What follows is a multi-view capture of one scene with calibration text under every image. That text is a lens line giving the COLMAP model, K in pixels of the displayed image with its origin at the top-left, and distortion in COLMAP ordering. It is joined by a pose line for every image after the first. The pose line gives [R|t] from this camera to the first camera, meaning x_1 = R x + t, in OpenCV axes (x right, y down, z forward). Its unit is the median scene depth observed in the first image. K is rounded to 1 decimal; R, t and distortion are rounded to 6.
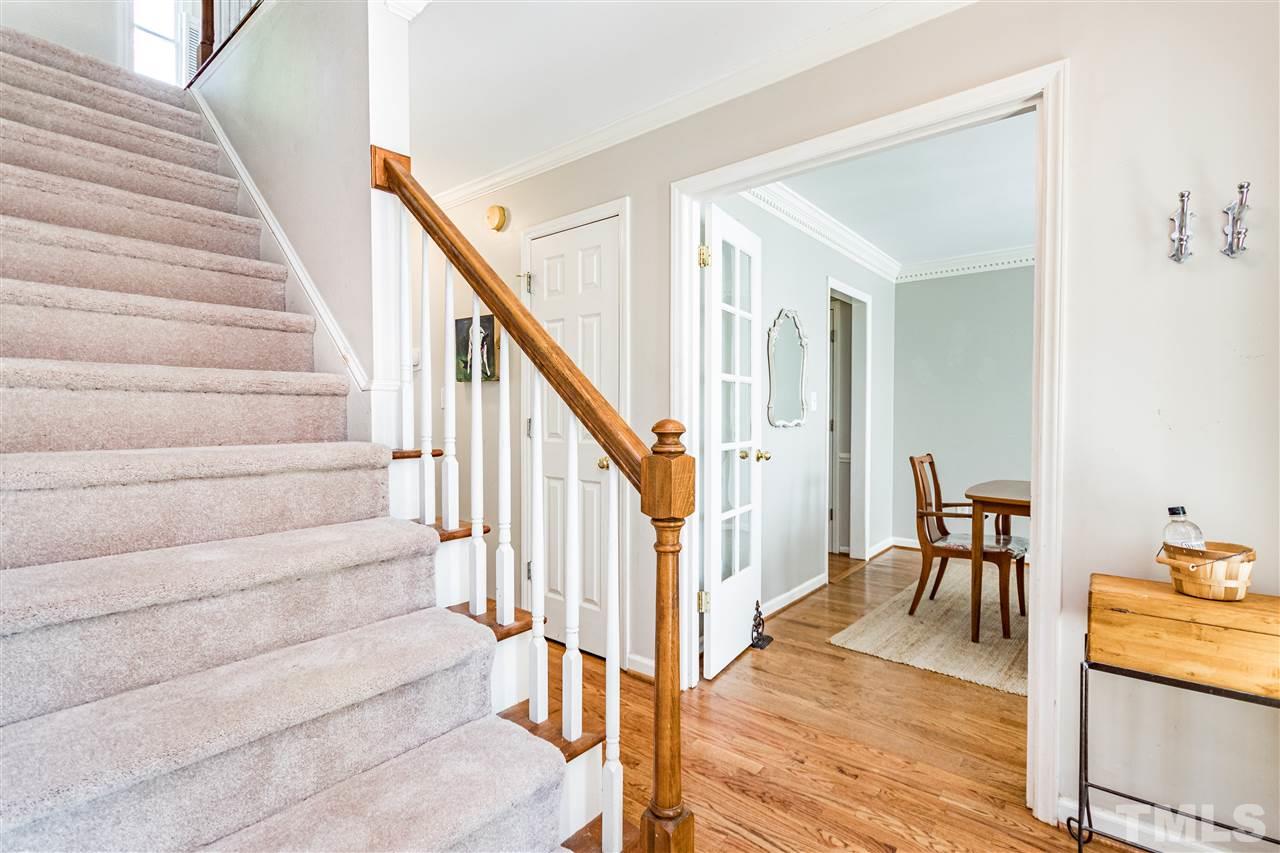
lens RADIAL K [[588.4, 0, 641.4], [0, 588.4, 426.9], [0, 0, 1]] dist [0.006540, -0.001535]
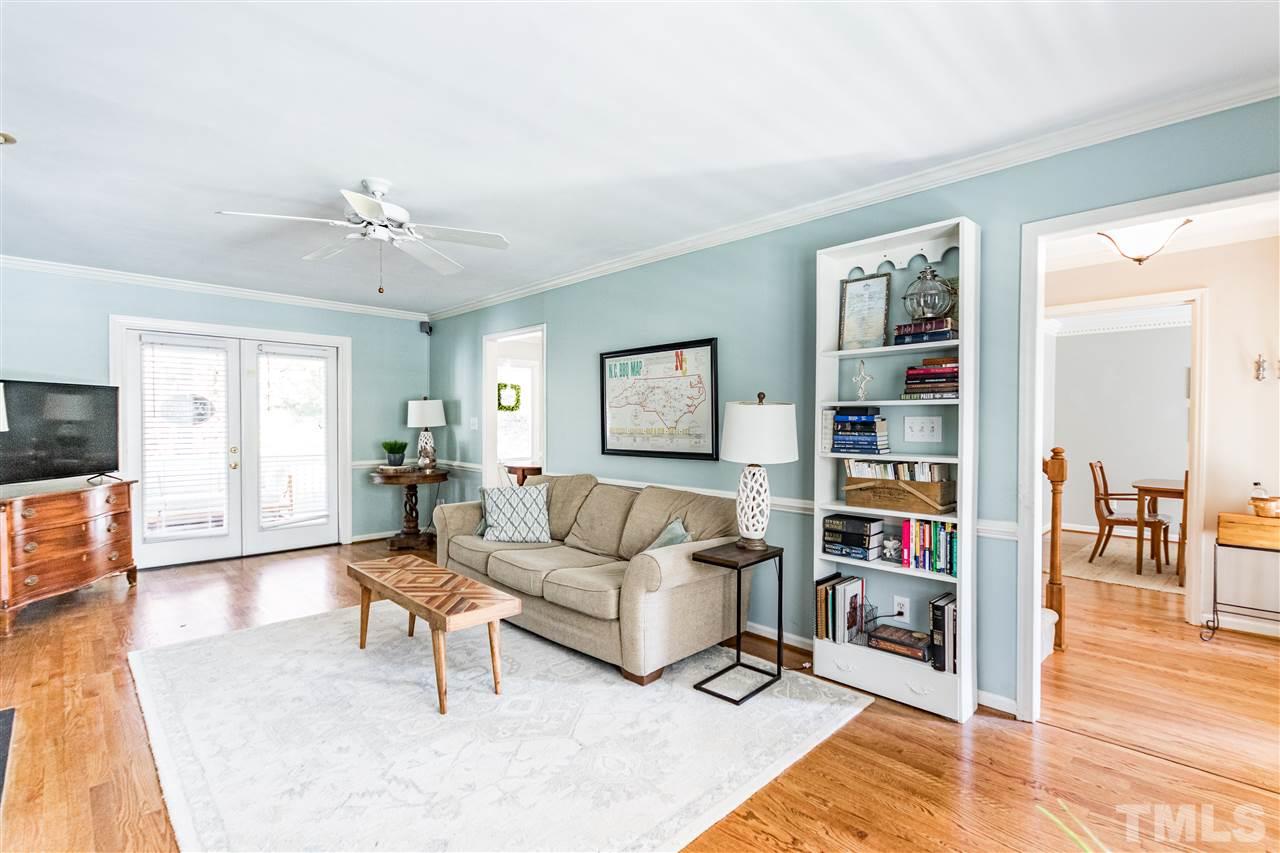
lens RADIAL K [[588.4, 0, 641.7], [0, 588.4, 429.3], [0, 0, 1]] dist [0.006540, -0.001535]
pose [[0.993357, 0.007066, -0.114855, -1.203592], [-0.007698, 0.999958, -0.005056, -0.049064], [0.114814, 0.005907, 0.993369, -1.541654]]
